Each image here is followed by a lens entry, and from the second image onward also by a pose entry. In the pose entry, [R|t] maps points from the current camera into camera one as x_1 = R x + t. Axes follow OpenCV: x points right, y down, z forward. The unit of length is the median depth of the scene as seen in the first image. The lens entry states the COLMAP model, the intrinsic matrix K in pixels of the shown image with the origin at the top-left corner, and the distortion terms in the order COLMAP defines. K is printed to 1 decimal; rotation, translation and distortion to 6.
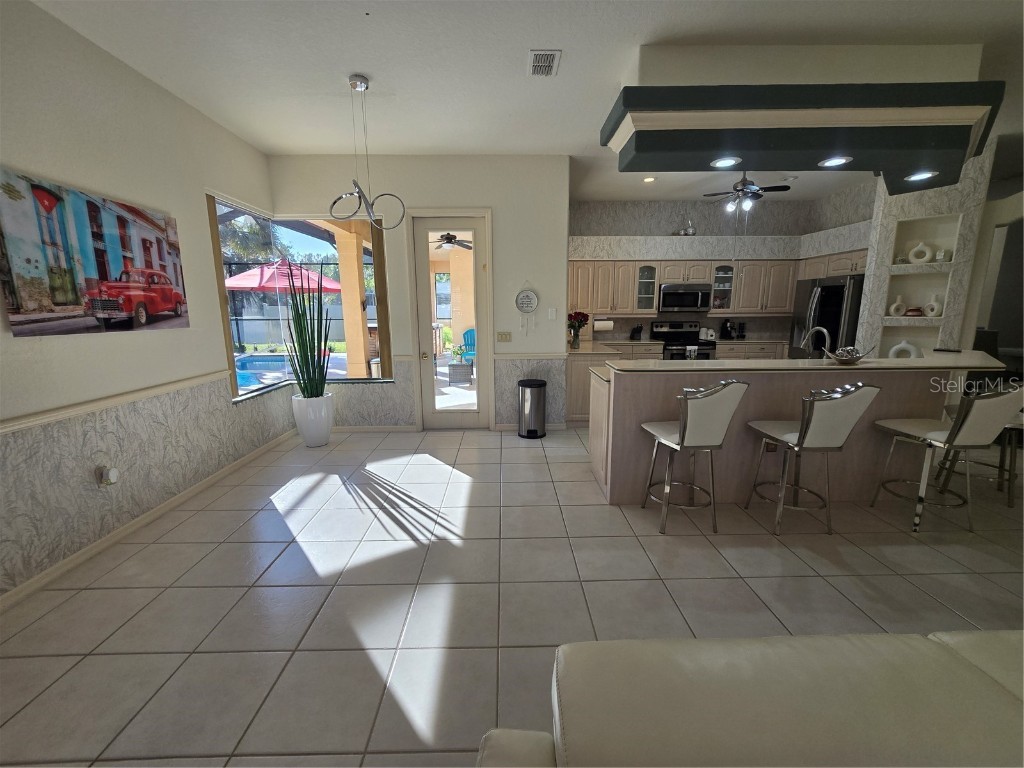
lens RADIAL K [[420.3, 0, 515.7], [0, 420.3, 387.2], [0, 0, 1]] dist [-0.010137, 0.007409]
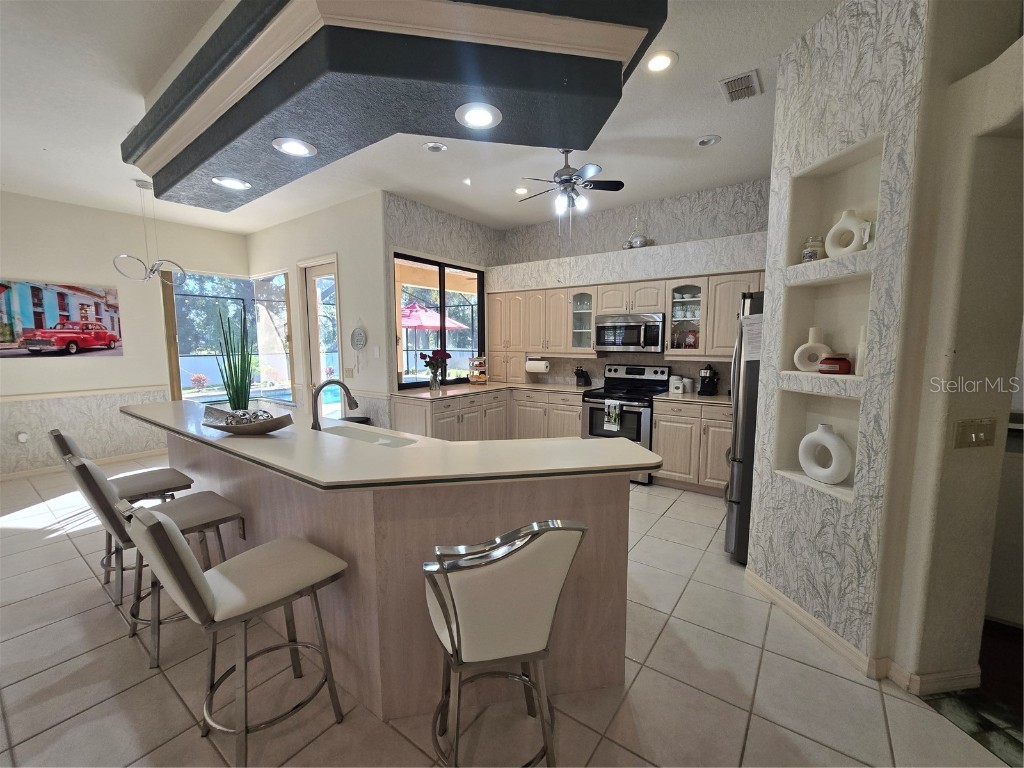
lens RADIAL K [[420.3, 0, 515.7], [0, 420.3, 387.2], [0, 0, 1]] dist [-0.010137, 0.007409]
pose [[0.795665, 0.071123, -0.601547, 1.428307], [-0.116920, 0.992440, -0.037310, -0.146433], [0.594346, 0.100019, 0.797966, 0.660506]]
